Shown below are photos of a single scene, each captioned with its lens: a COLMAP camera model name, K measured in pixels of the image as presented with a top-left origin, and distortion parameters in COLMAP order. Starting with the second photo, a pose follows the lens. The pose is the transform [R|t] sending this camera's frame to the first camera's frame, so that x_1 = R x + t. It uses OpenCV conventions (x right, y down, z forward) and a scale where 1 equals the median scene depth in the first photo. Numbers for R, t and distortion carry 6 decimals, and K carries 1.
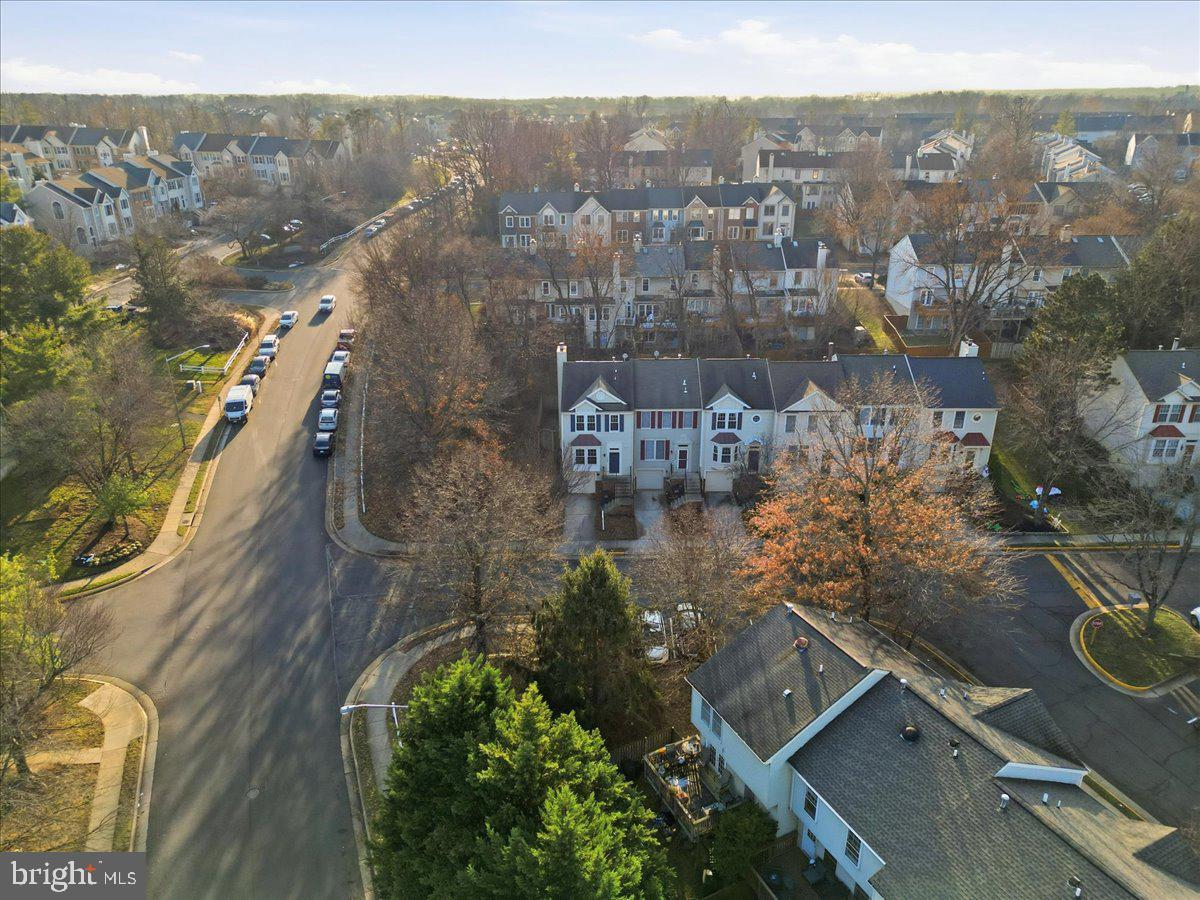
lens RADIAL K [[820.8, 0, 600.0], [0, 820.8, 450.0], [0, 0, 1]] dist [0.033674, -0.003907]
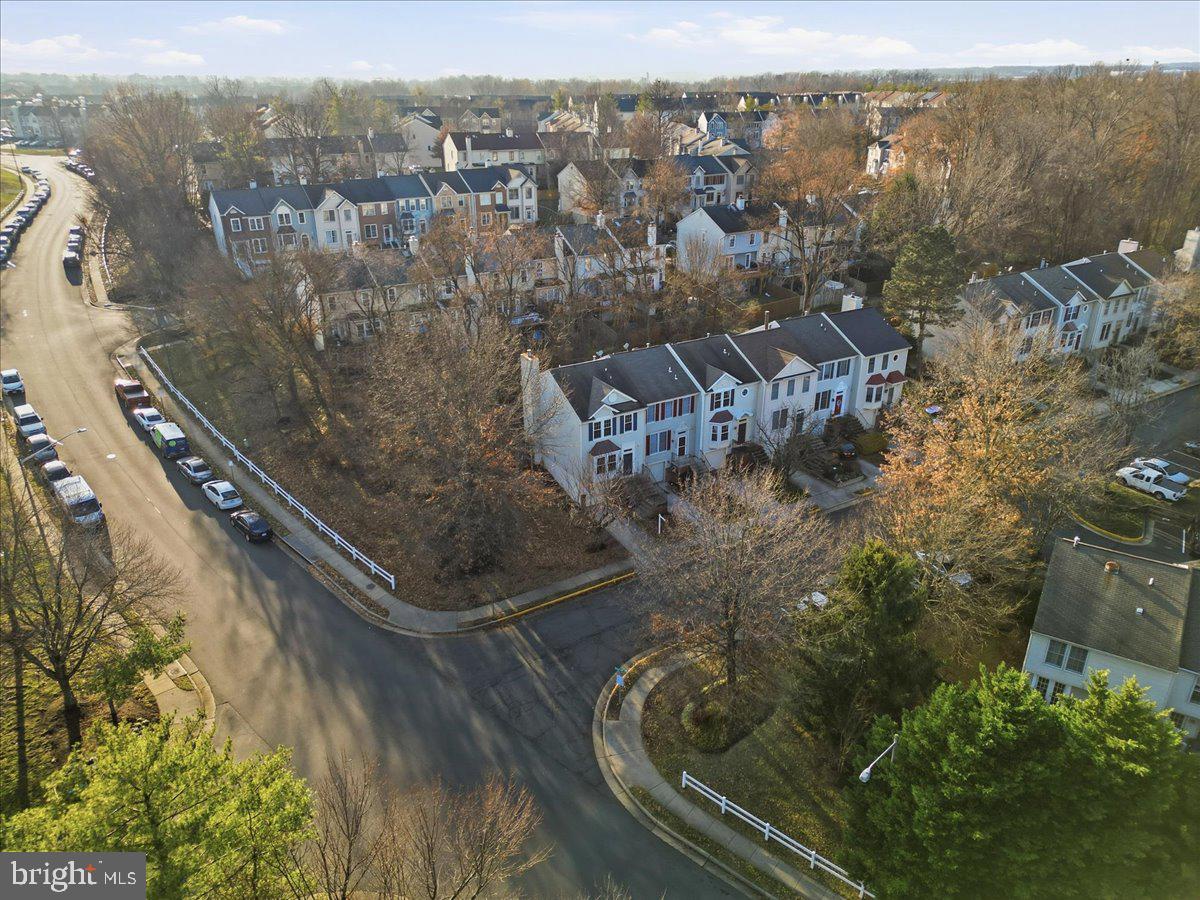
lens RADIAL K [[820.8, 0, 600.0], [0, 820.8, 450.0], [0, 0, 1]] dist [0.033674, -0.003907]
pose [[0.857582, -0.208494, 0.470194, -0.463442], [0.199195, 0.977449, 0.070111, -0.075376], [-0.474208, 0.033535, 0.879774, 0.176827]]
